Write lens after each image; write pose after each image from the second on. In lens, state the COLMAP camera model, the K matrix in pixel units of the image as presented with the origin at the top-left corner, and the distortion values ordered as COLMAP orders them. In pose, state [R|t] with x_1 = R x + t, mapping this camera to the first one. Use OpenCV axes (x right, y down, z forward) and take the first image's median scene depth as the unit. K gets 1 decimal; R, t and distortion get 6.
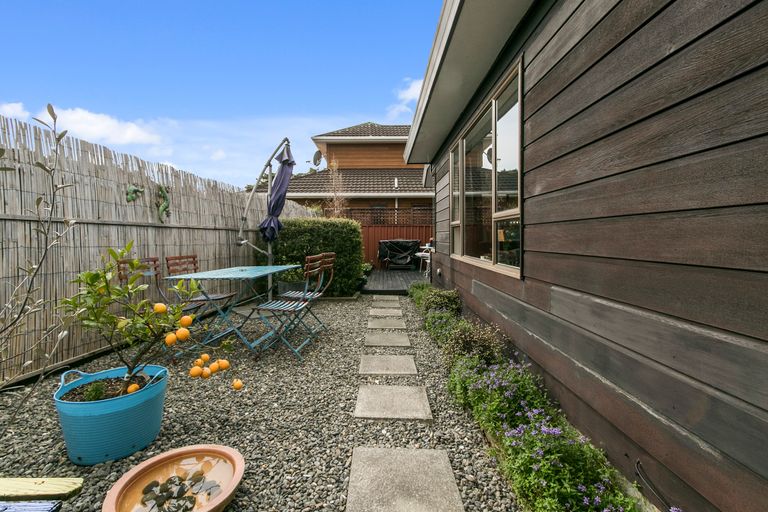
lens RADIAL K [[349.6, 0, 378.9], [0, 349.6, 252.2], [0, 0, 1]] dist [-0.009806, 0.002174]
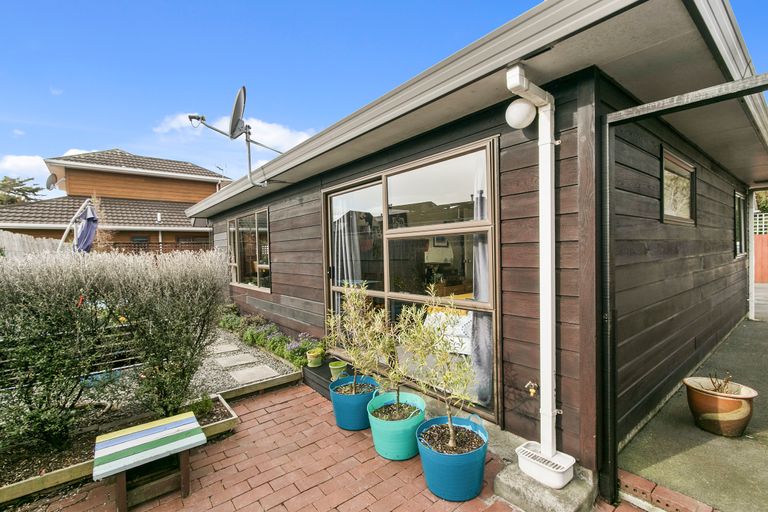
lens RADIAL K [[349.6, 0, 387.6], [0, 349.6, 256.3], [0, 0, 1]] dist [-0.009806, 0.002174]
pose [[0.761090, -0.020627, 0.648318, -0.145935], [0.044561, 0.998796, -0.020534, -0.025561], [-0.647114, 0.044518, 0.761093, -0.372526]]
